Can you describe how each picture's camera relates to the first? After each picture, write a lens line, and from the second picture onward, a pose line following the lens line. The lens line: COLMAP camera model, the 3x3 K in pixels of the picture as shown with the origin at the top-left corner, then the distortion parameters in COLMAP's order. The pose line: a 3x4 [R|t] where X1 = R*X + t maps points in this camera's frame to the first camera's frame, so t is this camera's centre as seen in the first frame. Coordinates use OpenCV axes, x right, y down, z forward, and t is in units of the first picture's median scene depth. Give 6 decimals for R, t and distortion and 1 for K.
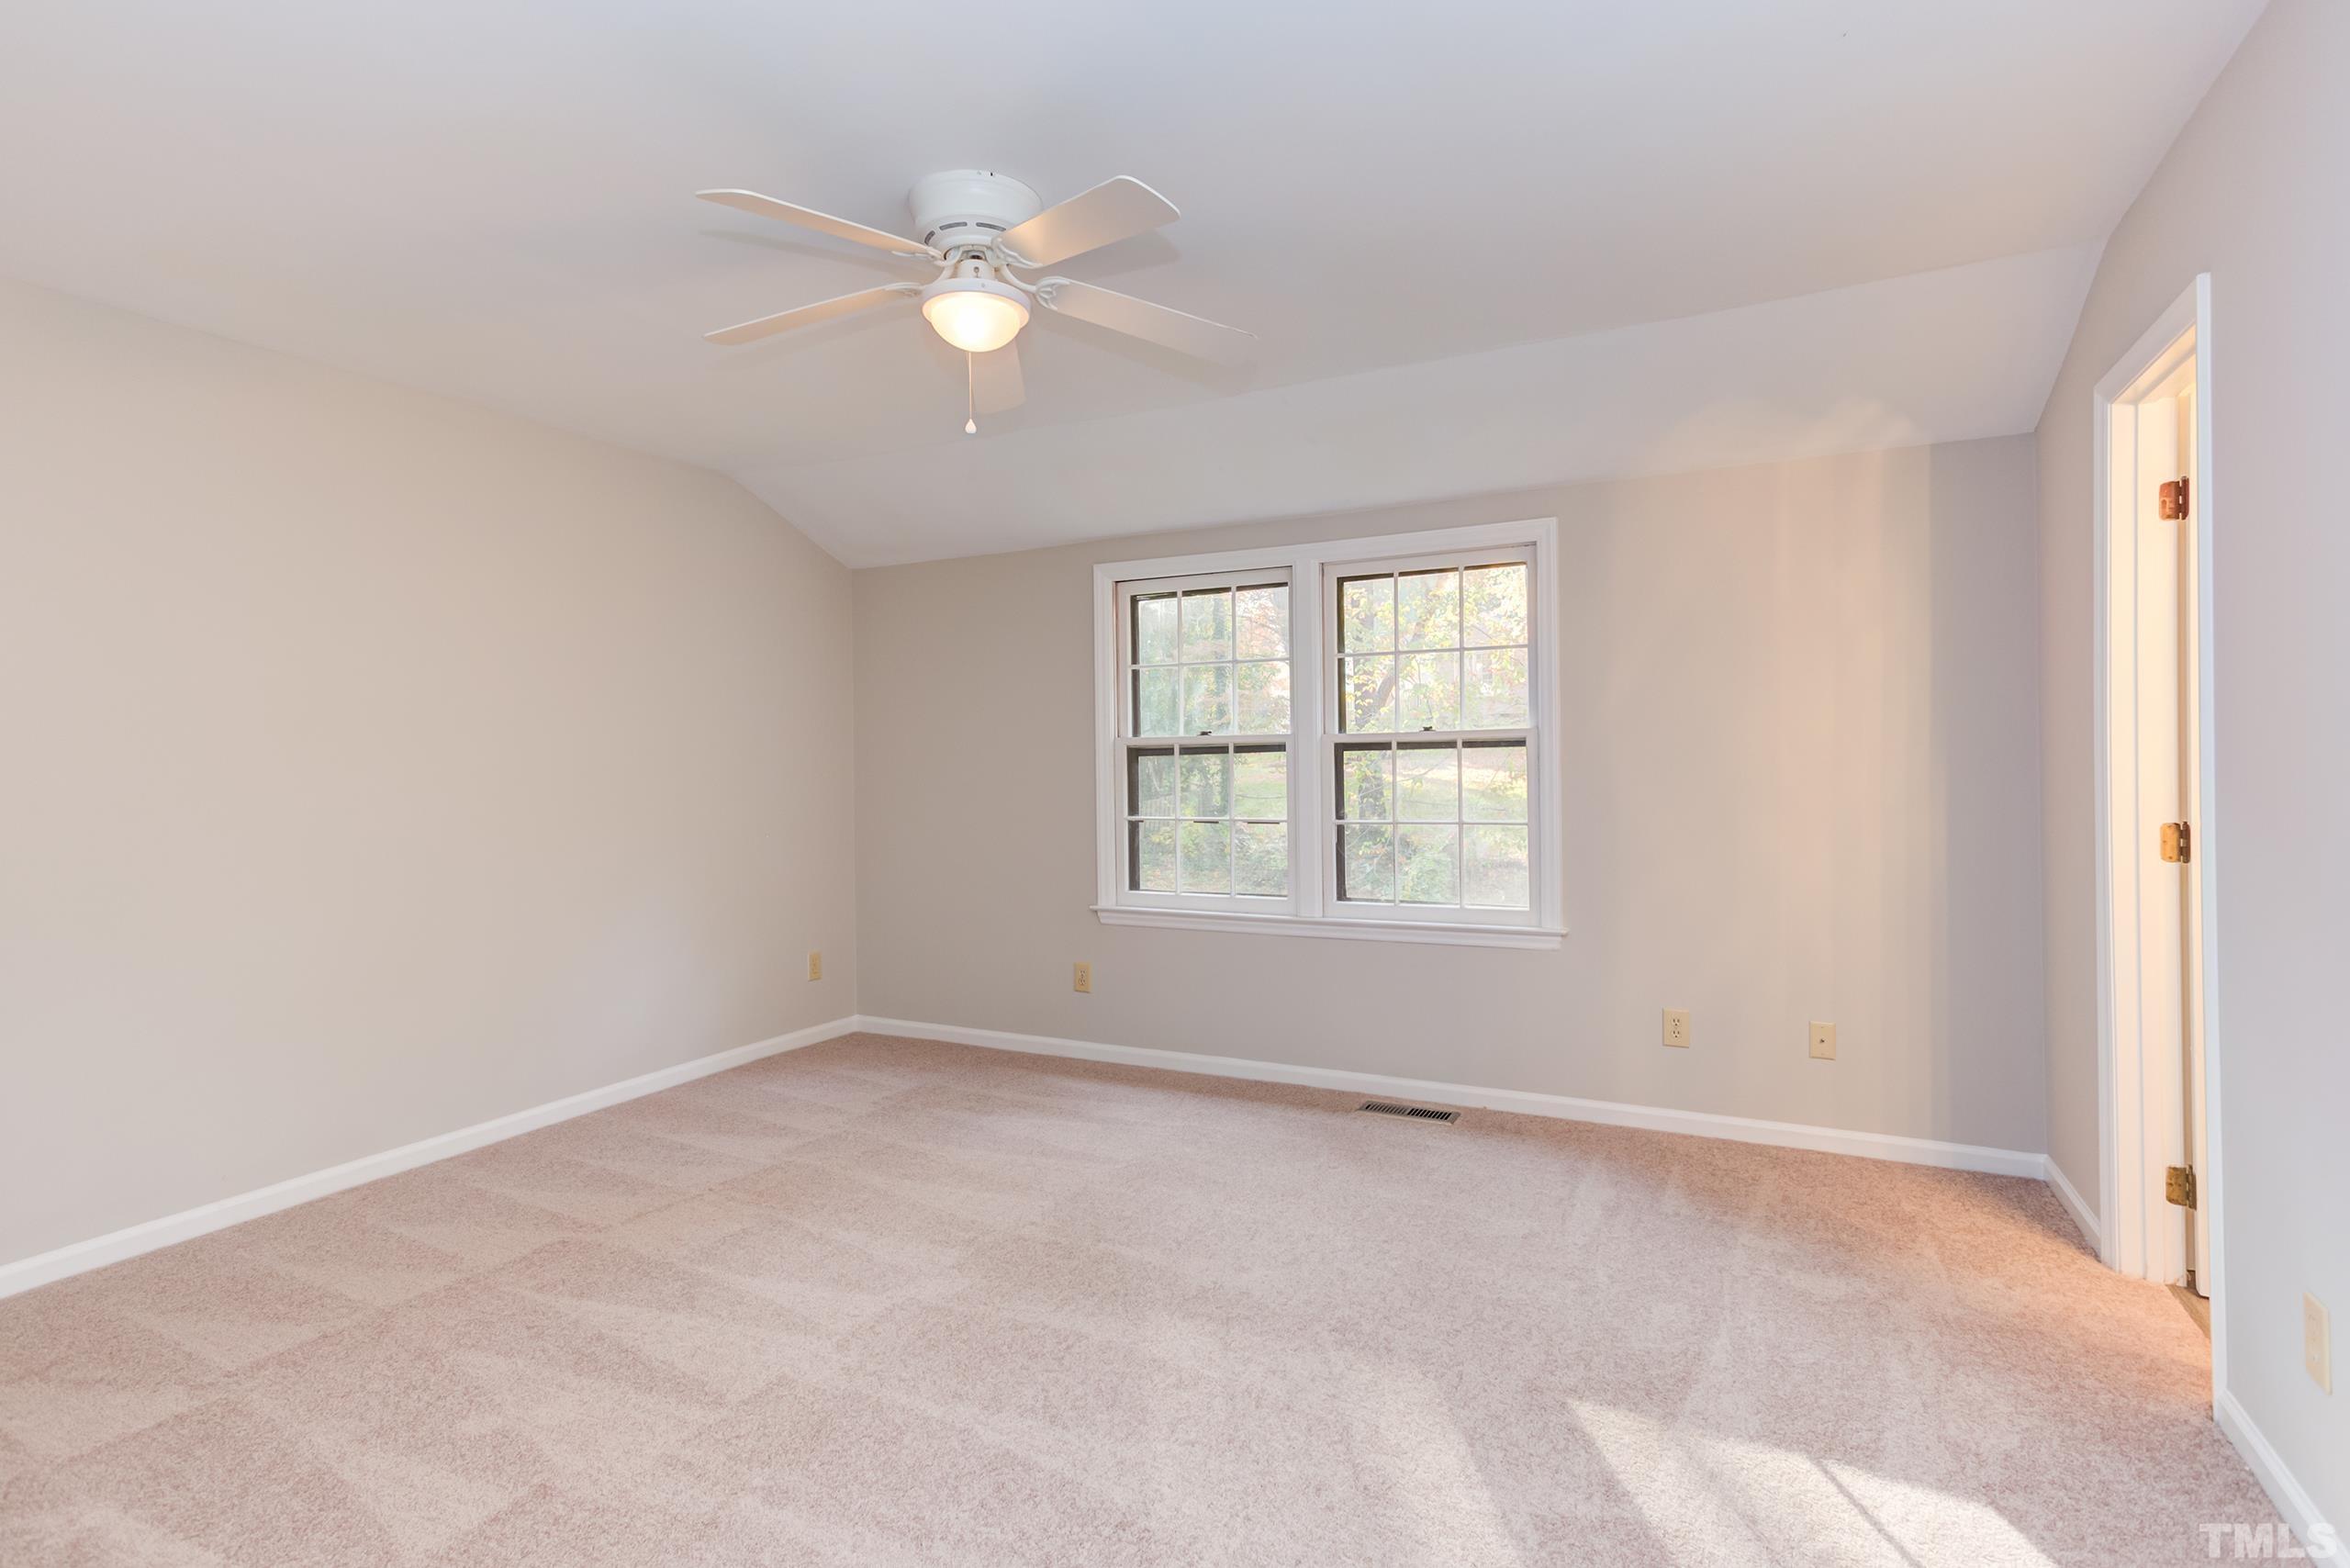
lens RADIAL K [[1145.8, 0, 1177.2], [0, 1145.8, 775.5], [0, 0, 1]] dist [0.013495, 0.000723]
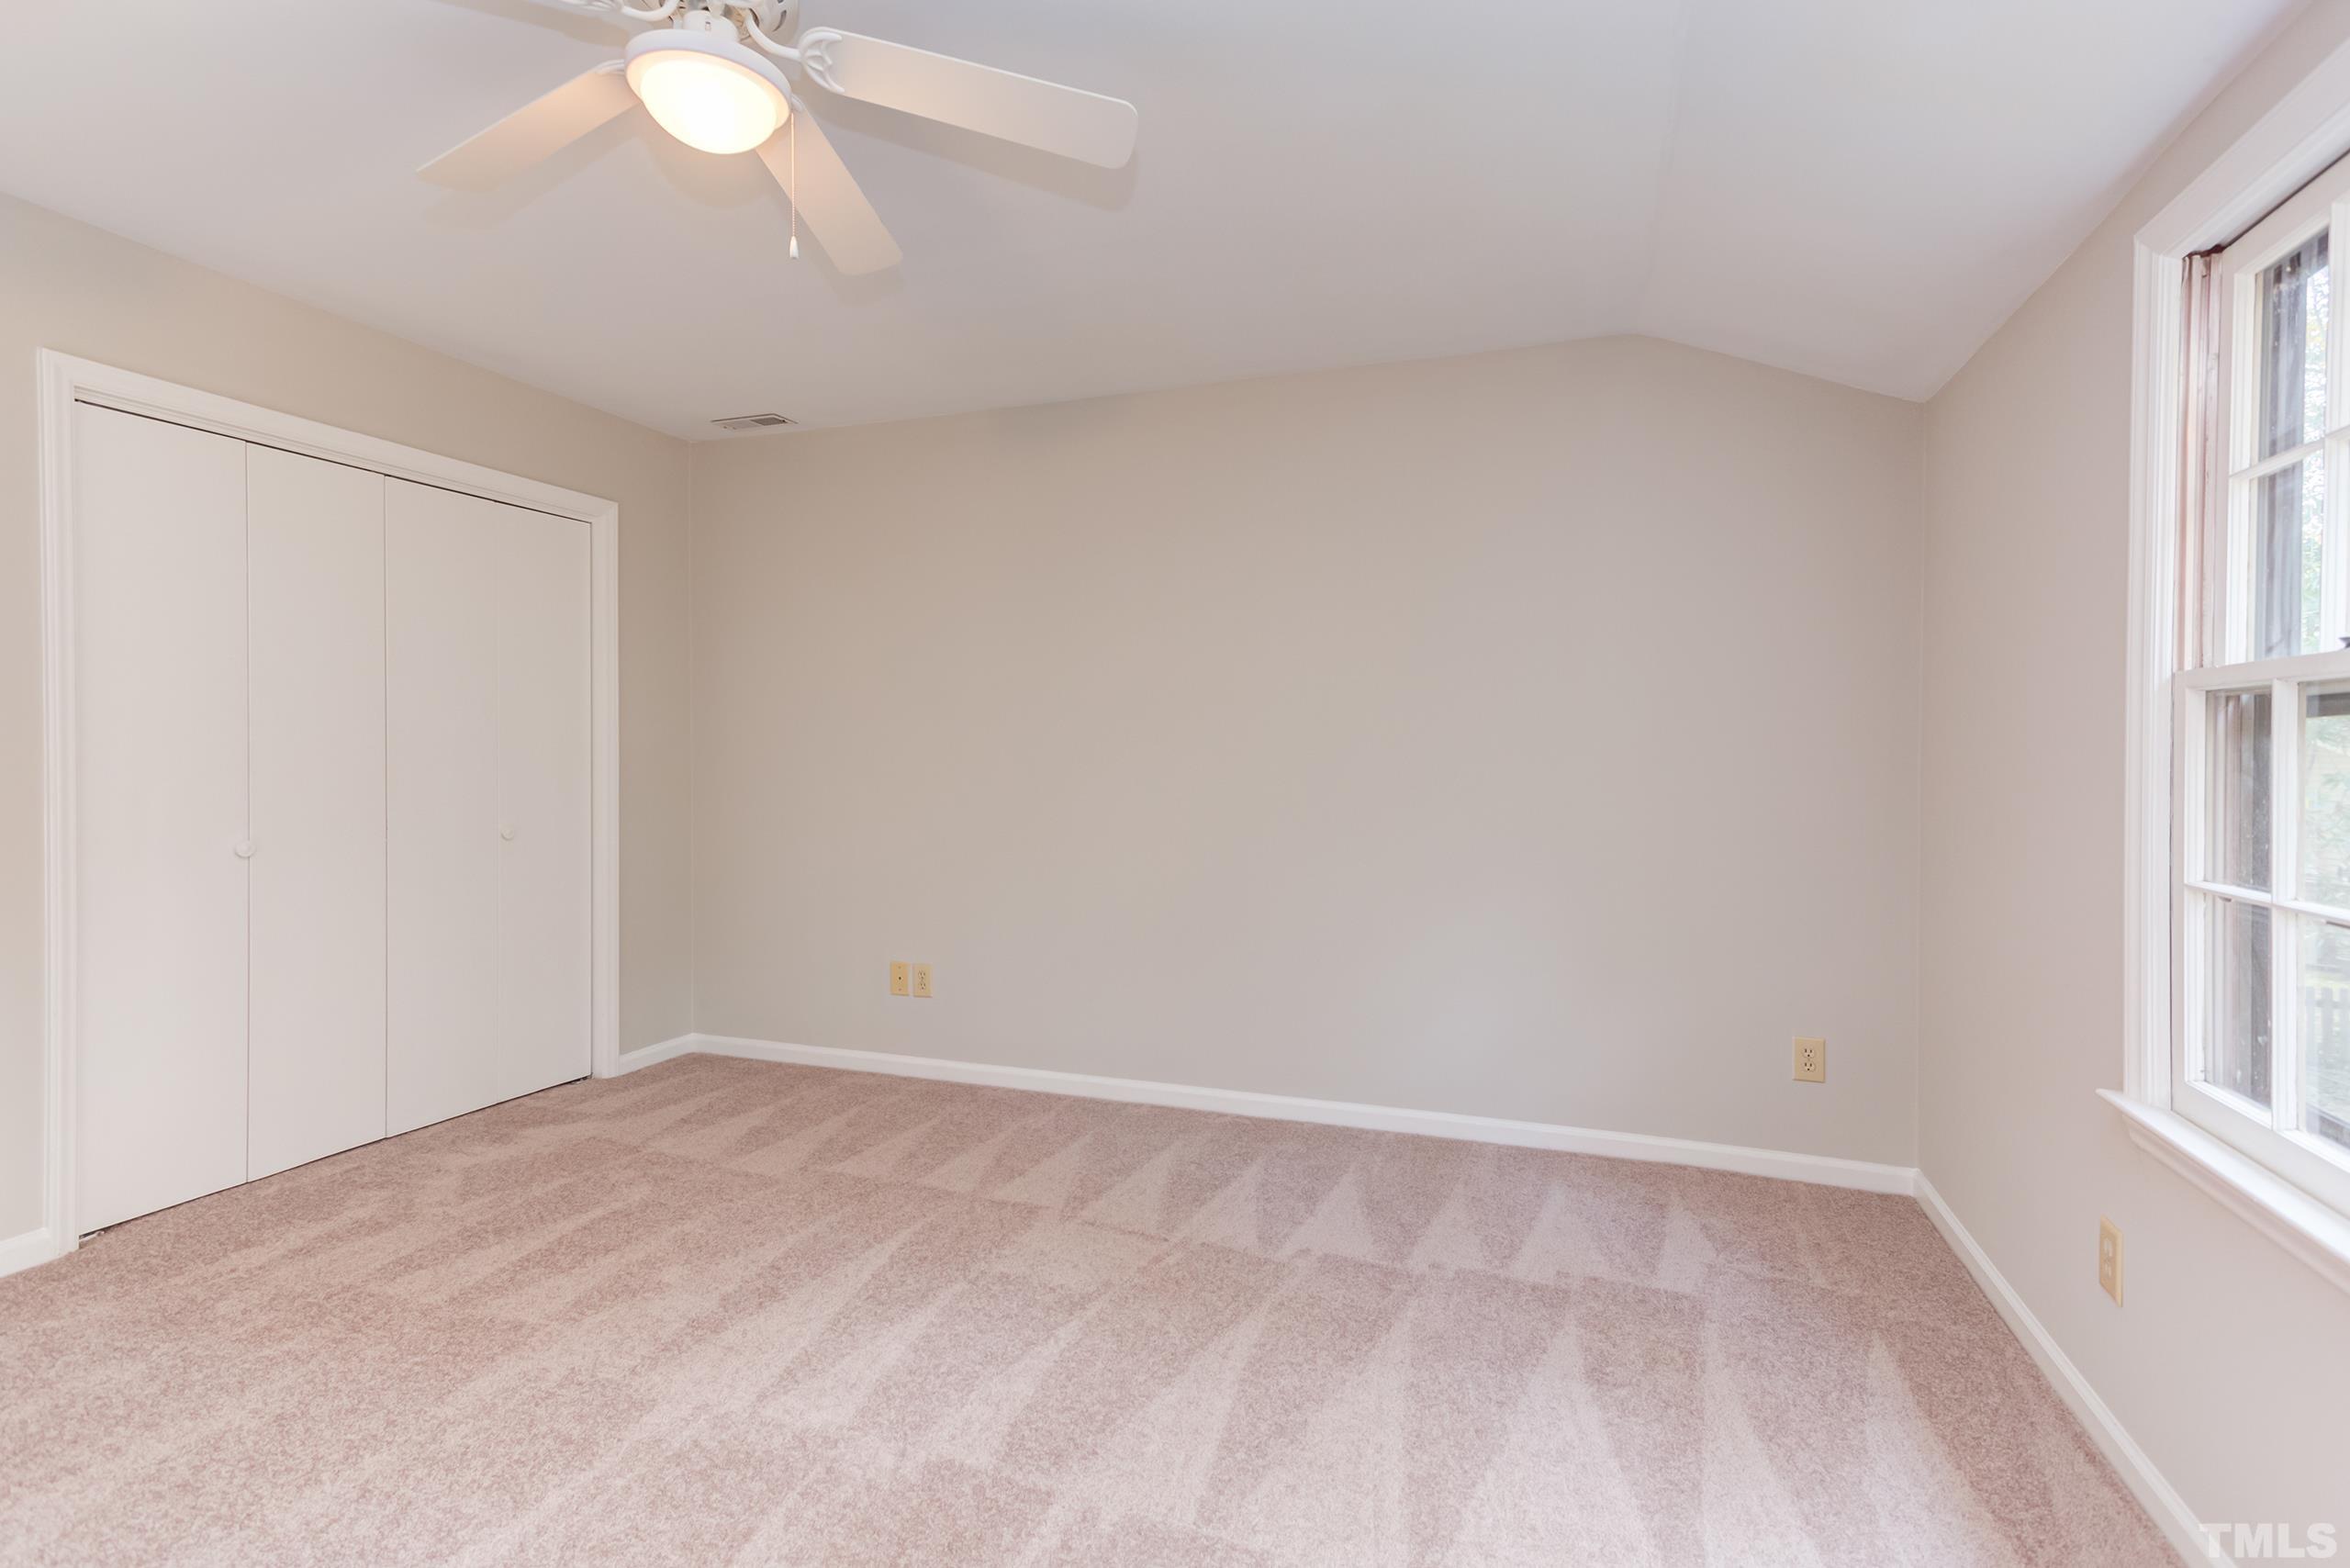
lens RADIAL K [[1145.8, 0, 1172.5], [0, 1145.8, 772.3], [0, 0, 1]] dist [0.013495, 0.000723]
pose [[0.101305, 0.025073, -0.994539, 0.419931], [-0.011881, 0.999642, 0.023991, -0.004870], [0.994784, 0.009386, 0.101566, 0.893538]]
